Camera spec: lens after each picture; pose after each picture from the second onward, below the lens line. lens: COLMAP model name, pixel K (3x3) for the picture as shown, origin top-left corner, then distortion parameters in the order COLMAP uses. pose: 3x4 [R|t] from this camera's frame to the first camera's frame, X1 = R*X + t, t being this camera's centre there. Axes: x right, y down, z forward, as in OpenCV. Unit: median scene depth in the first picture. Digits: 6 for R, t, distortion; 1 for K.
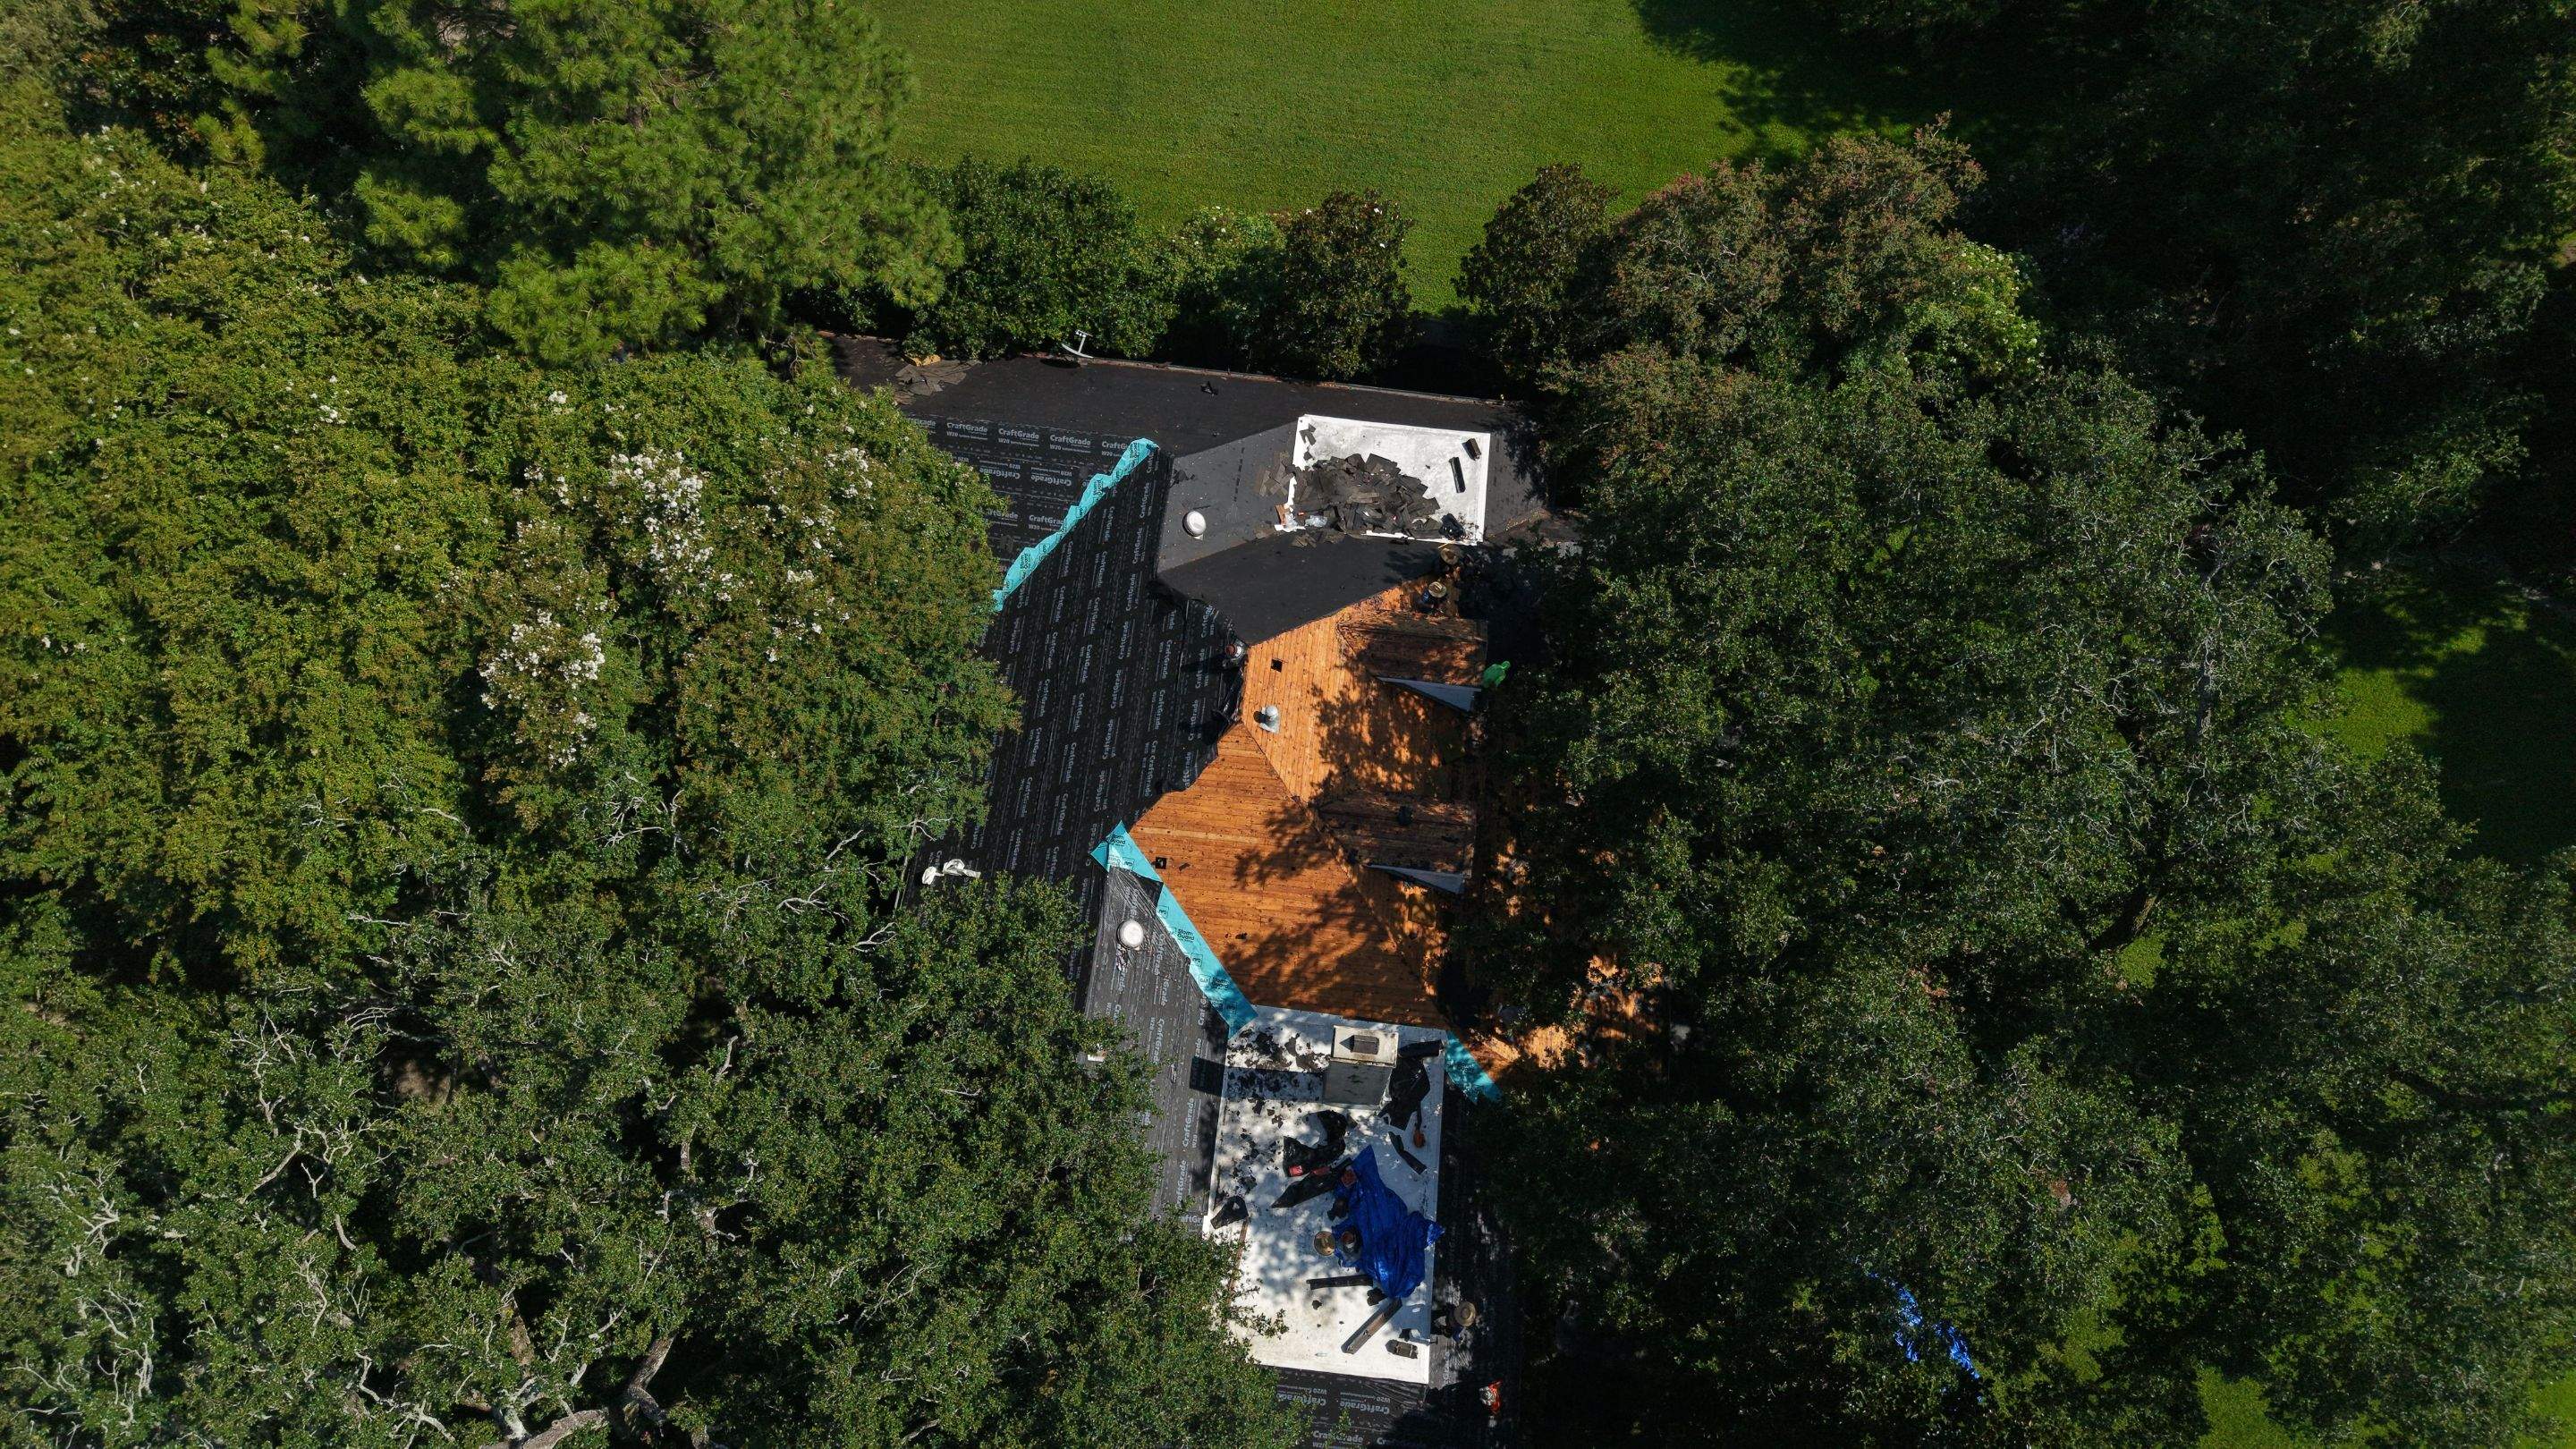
lens RADIAL K [[1745.8, 0, 1267.7], [0, 1745.8, 719.0], [0, 0, 1]] dist [0.210802, -0.001040]
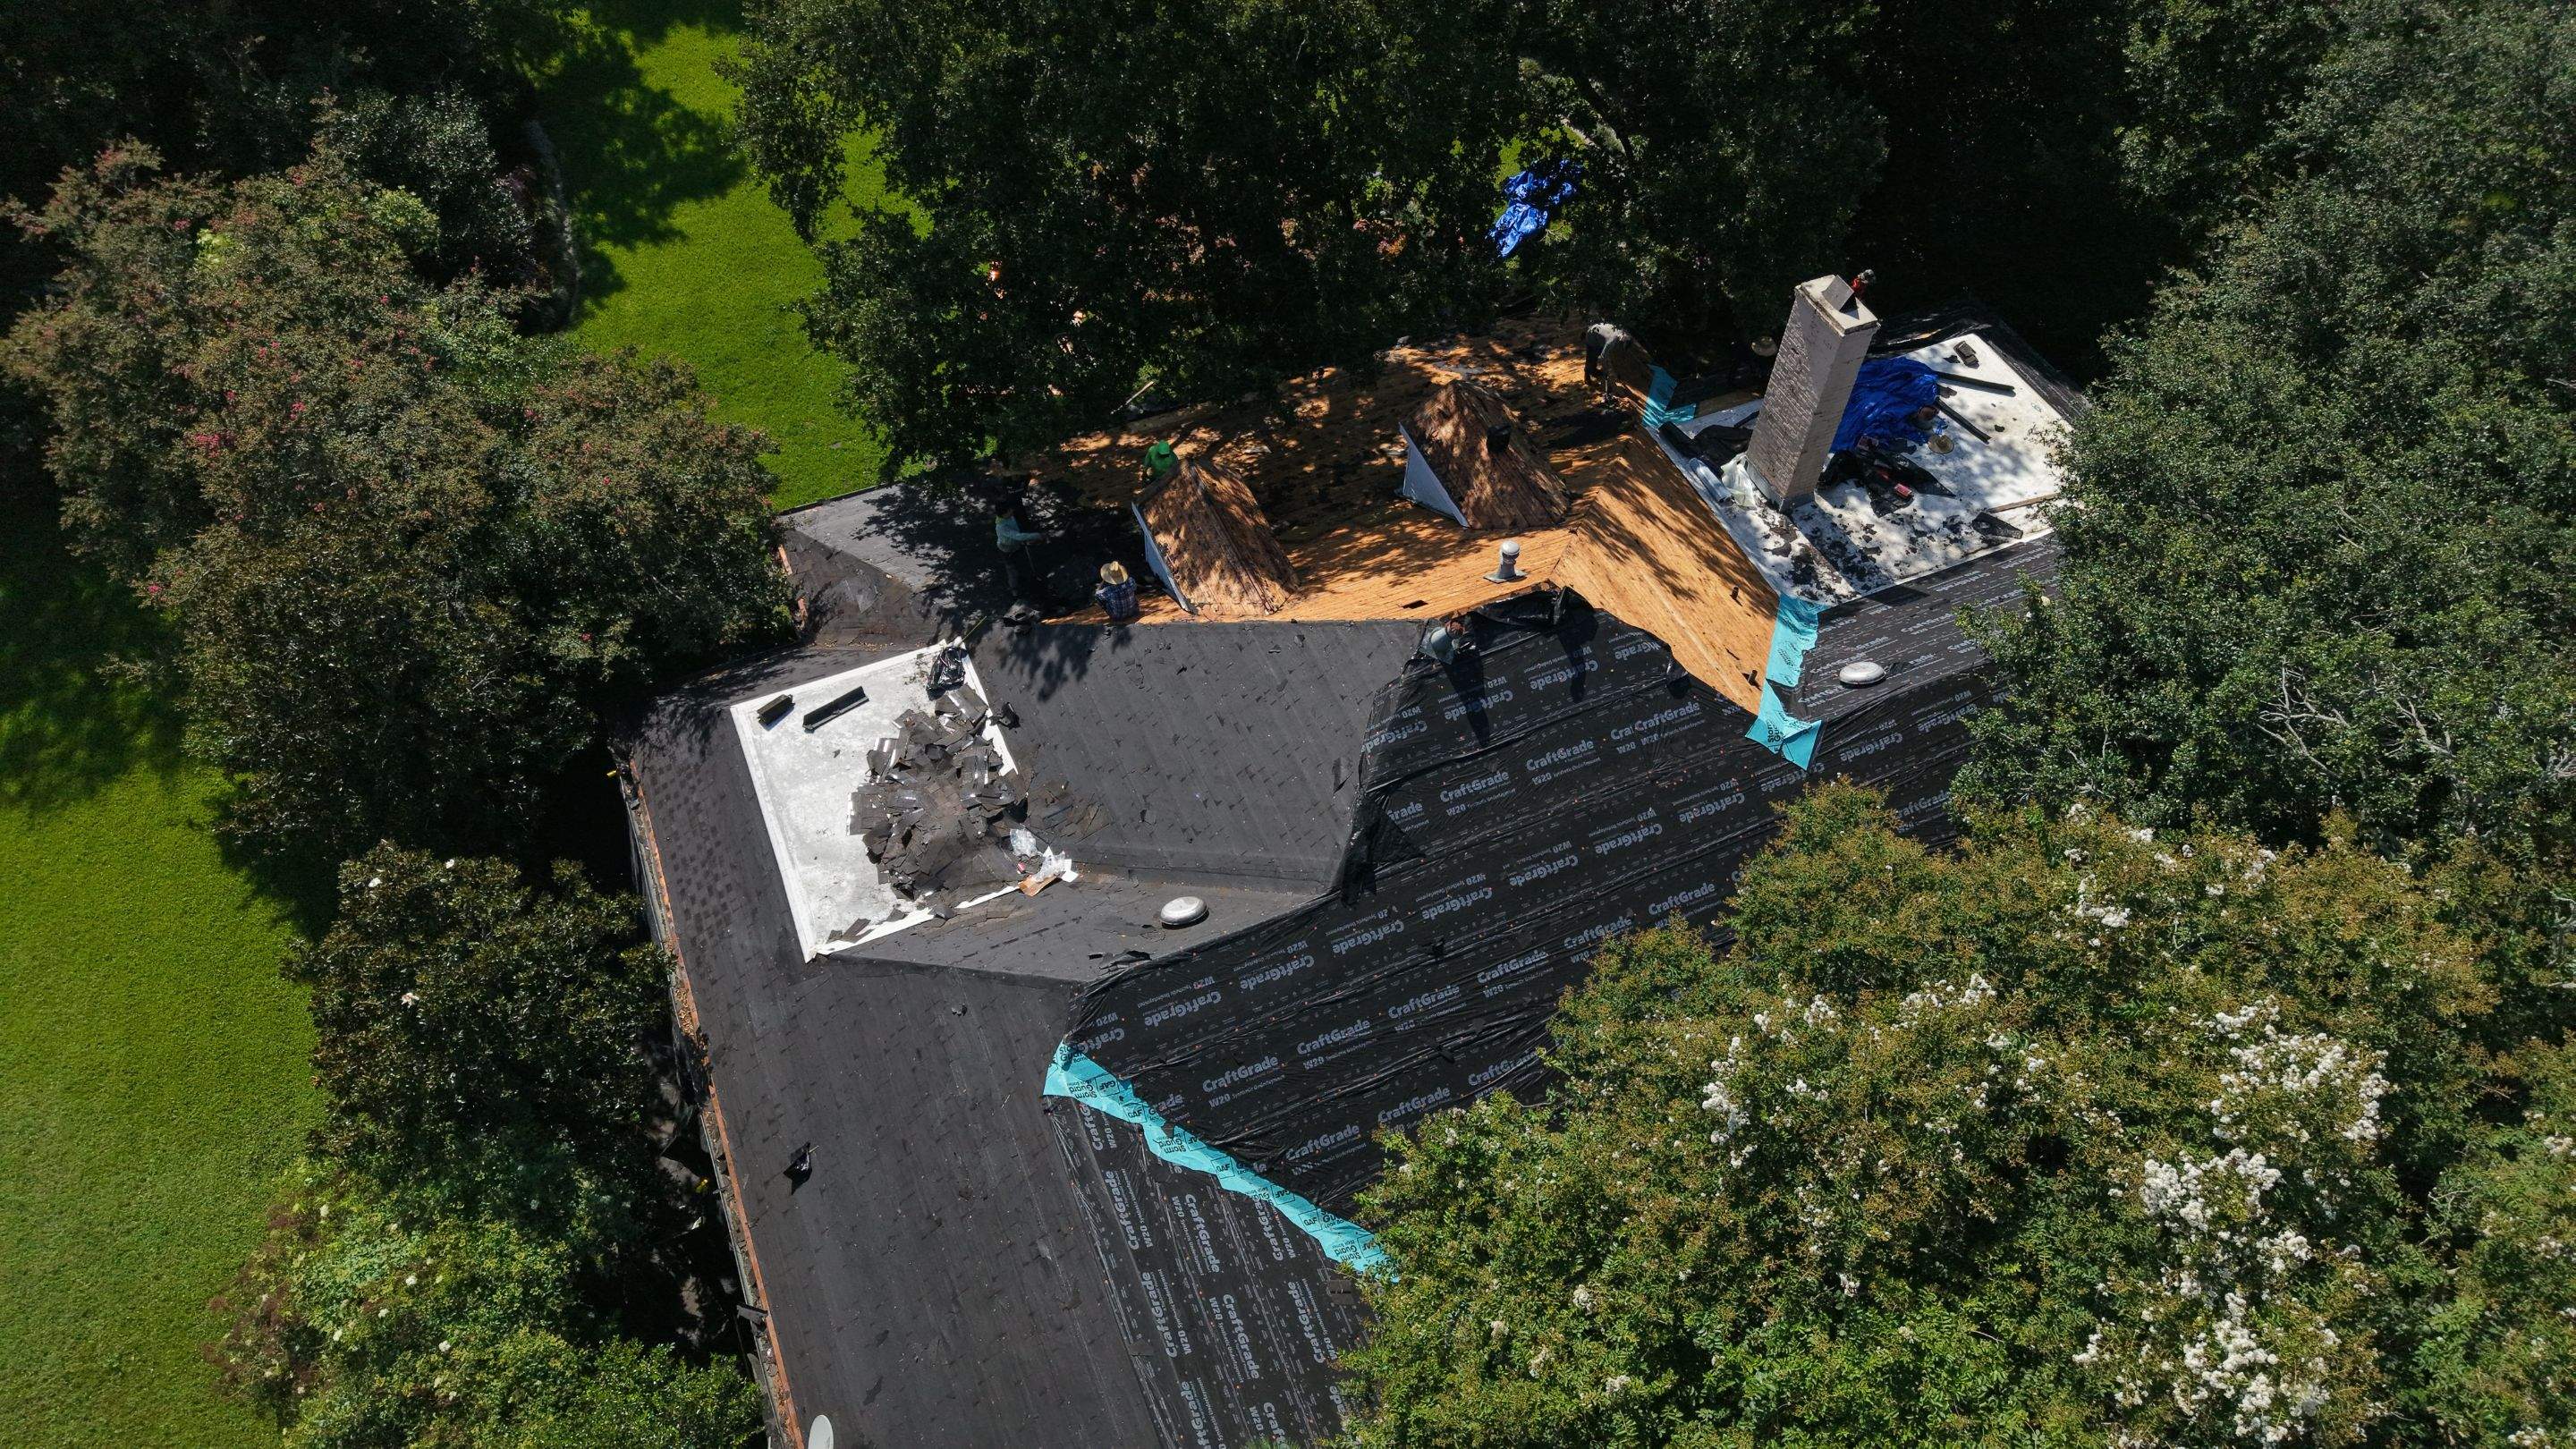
lens RADIAL K [[1715.6, 0, 1275.6], [0, 1715.6, 727.7], [0, 0, 1]] dist [0.040672, -0.000396]
pose [[-0.495023, -0.698595, 0.516640, -0.314963], [0.774091, -0.084526, 0.627406, -0.454501], [-0.394633, 0.710507, 0.582619, 0.708954]]
